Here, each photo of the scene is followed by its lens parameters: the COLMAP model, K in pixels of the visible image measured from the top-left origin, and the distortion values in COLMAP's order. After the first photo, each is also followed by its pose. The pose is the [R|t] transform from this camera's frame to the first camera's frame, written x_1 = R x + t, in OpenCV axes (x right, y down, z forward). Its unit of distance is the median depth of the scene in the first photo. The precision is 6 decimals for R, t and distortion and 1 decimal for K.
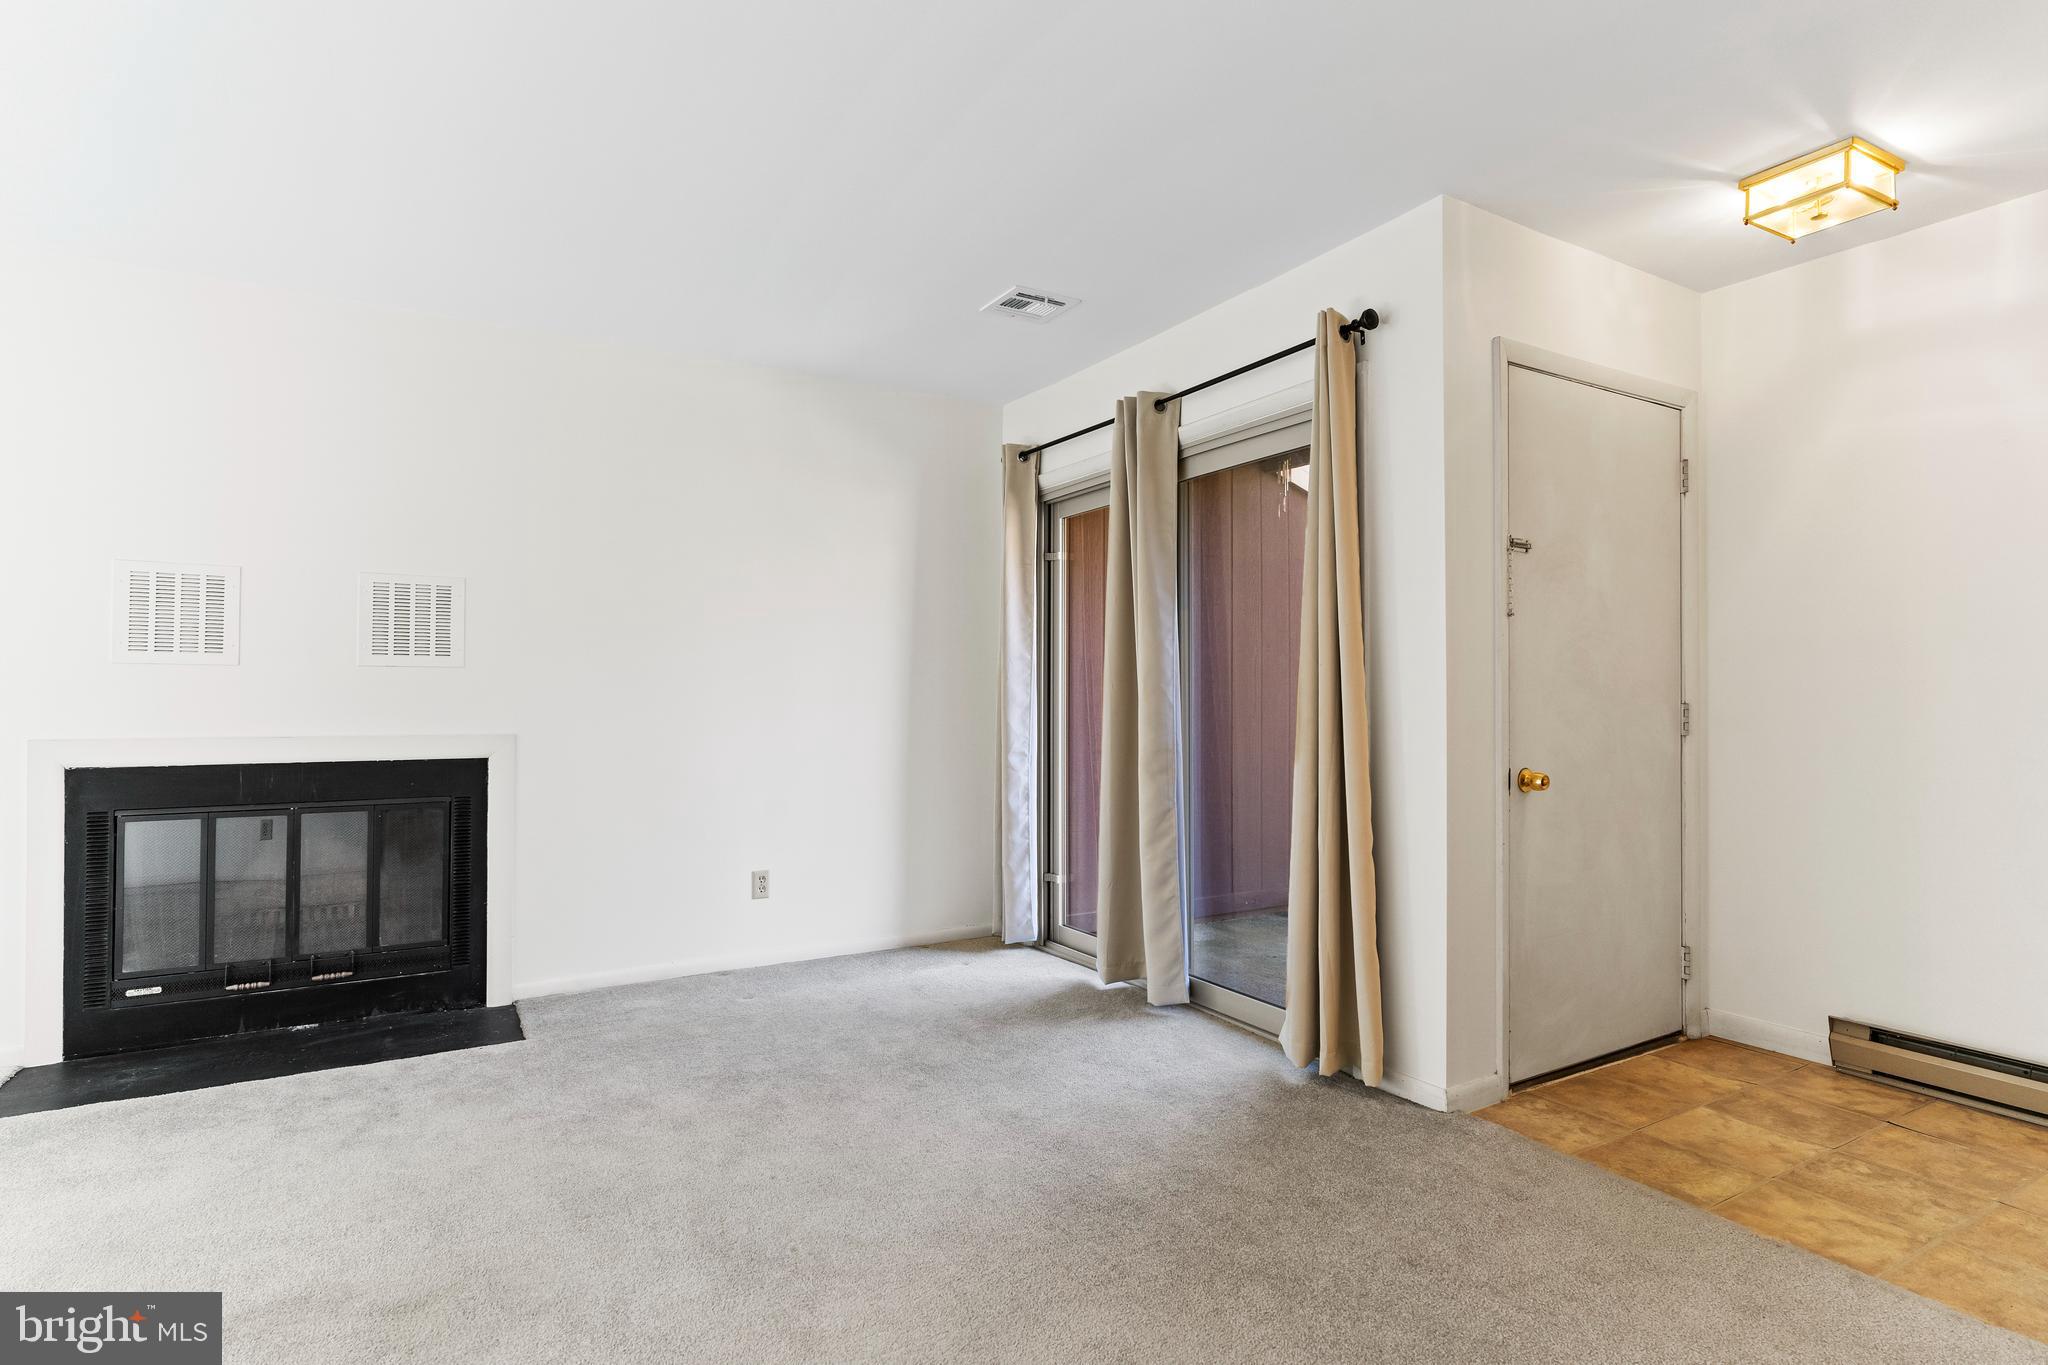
lens RADIAL K [[1032.3, 0, 1024.0], [0, 1032.3, 682.5], [0, 0, 1]] dist [-0.002637, -0.000175]
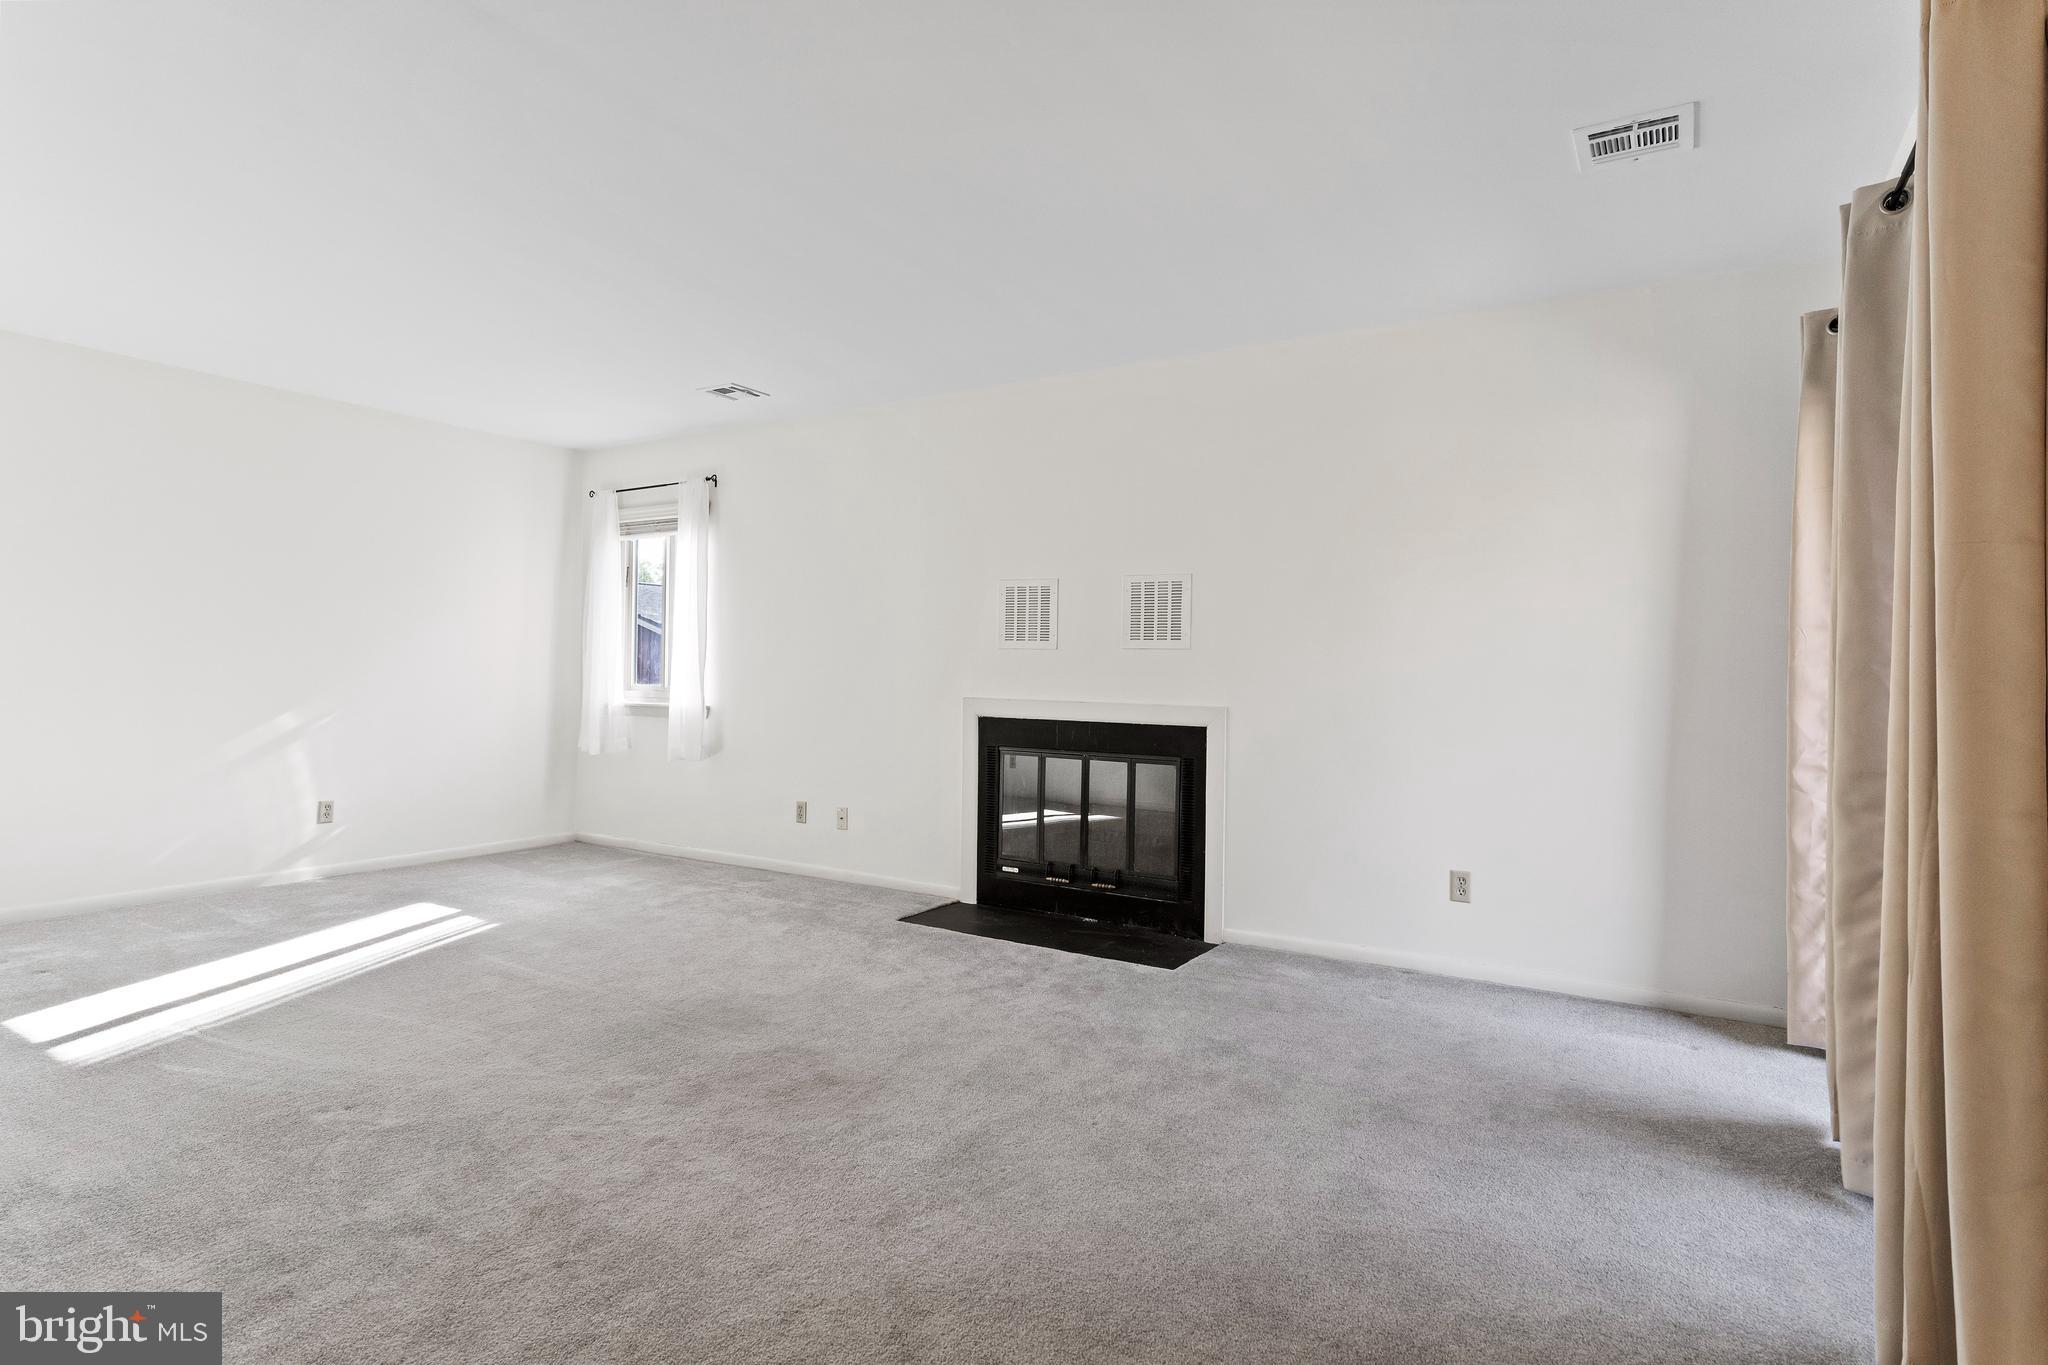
lens RADIAL K [[1048.1, 0, 1023.2], [0, 1048.1, 660.3], [0, 0, 1]] dist [0.003728, 0.000766]
pose [[0.474952, -0.000146, -0.880012, 0.460610], [-0.003293, 0.999993, -0.001943, 0.001495], [0.880005, 0.003821, 0.474948, 0.283200]]
